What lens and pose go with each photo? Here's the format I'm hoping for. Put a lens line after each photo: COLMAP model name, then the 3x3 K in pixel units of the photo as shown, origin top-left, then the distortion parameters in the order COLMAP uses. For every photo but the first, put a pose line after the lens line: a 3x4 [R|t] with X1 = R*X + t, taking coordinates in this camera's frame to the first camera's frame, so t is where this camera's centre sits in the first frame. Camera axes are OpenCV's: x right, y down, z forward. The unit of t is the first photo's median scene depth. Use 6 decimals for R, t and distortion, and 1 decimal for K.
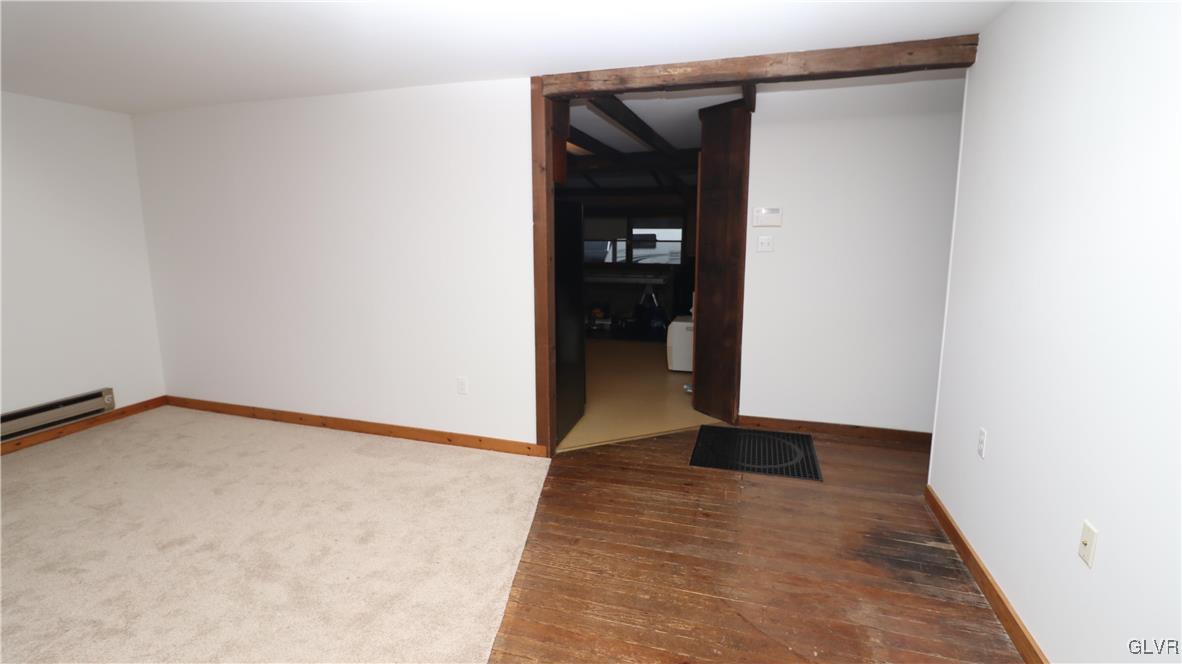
lens RADIAL K [[554.1, 0, 585.4], [0, 554.1, 324.1], [0, 0, 1]] dist [0.003095, -0.012473]
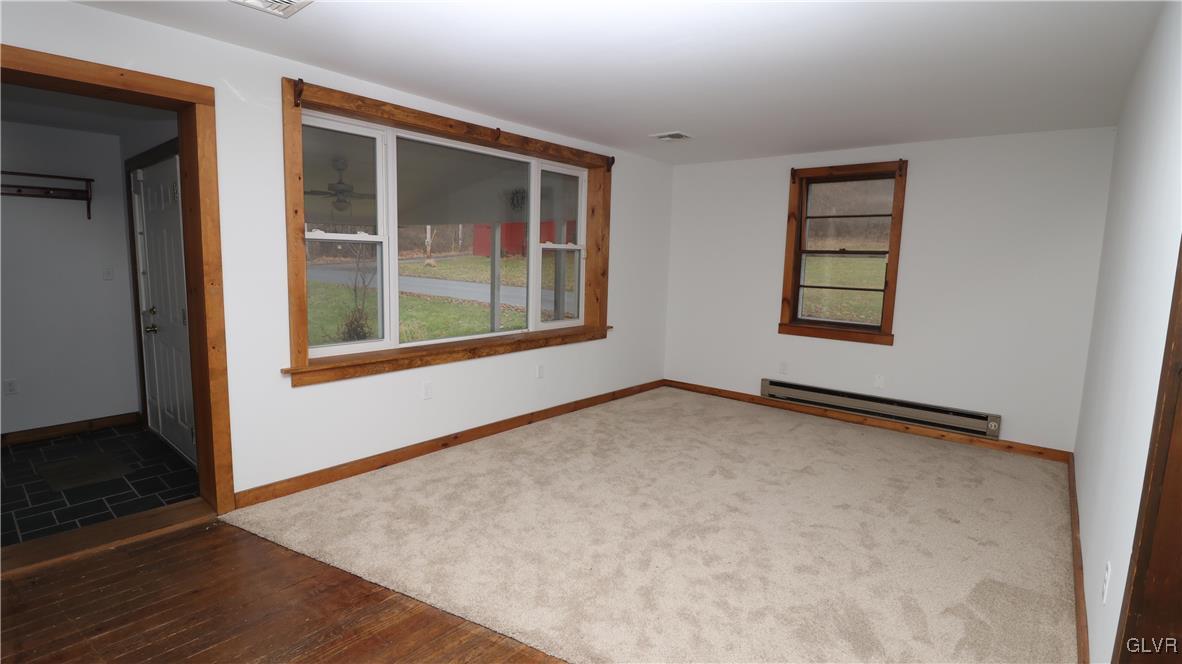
lens RADIAL K [[554.1, 0, 585.4], [0, 554.1, 324.1], [0, 0, 1]] dist [0.003095, -0.012473]
pose [[-0.394826, 0.104439, -0.912801, 0.413820], [-0.176070, 0.966502, 0.186741, -0.127895], [0.901727, 0.234447, -0.363212, 0.856153]]
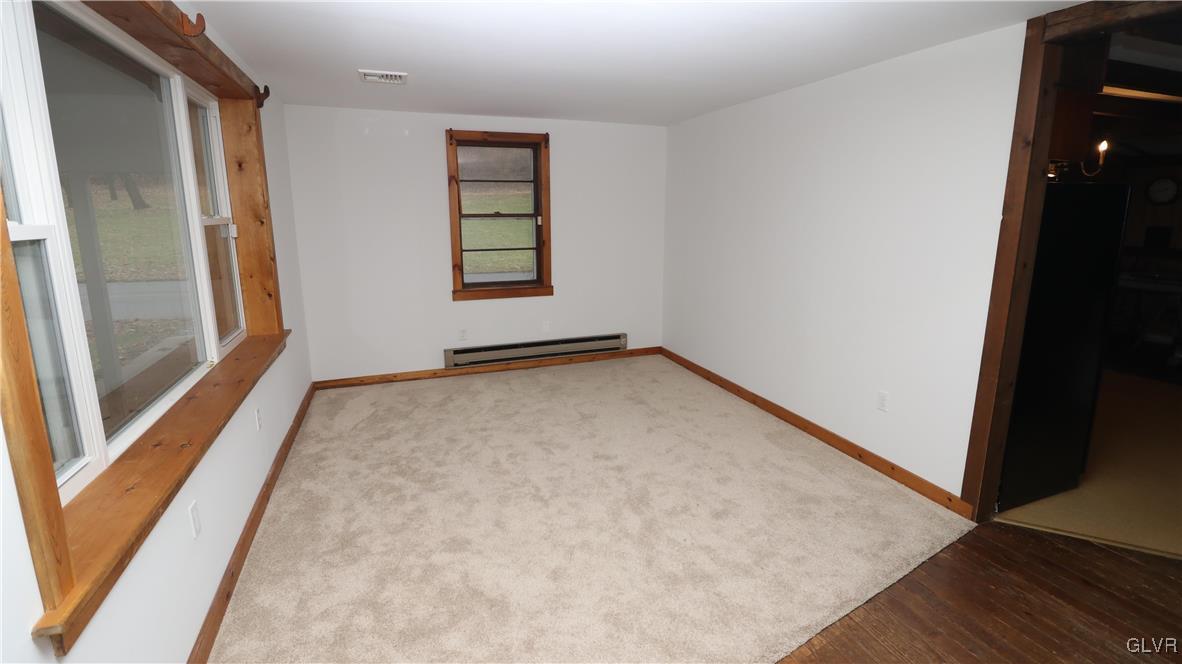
lens RADIAL K [[554.1, 0, 585.4], [0, 554.1, 324.1], [0, 0, 1]] dist [0.003095, -0.012473]
pose [[0.604058, 0.160406, -0.780630, 0.186586], [-0.131522, 0.986168, 0.100868, -0.041809], [0.786012, 0.041740, 0.616800, 0.100466]]
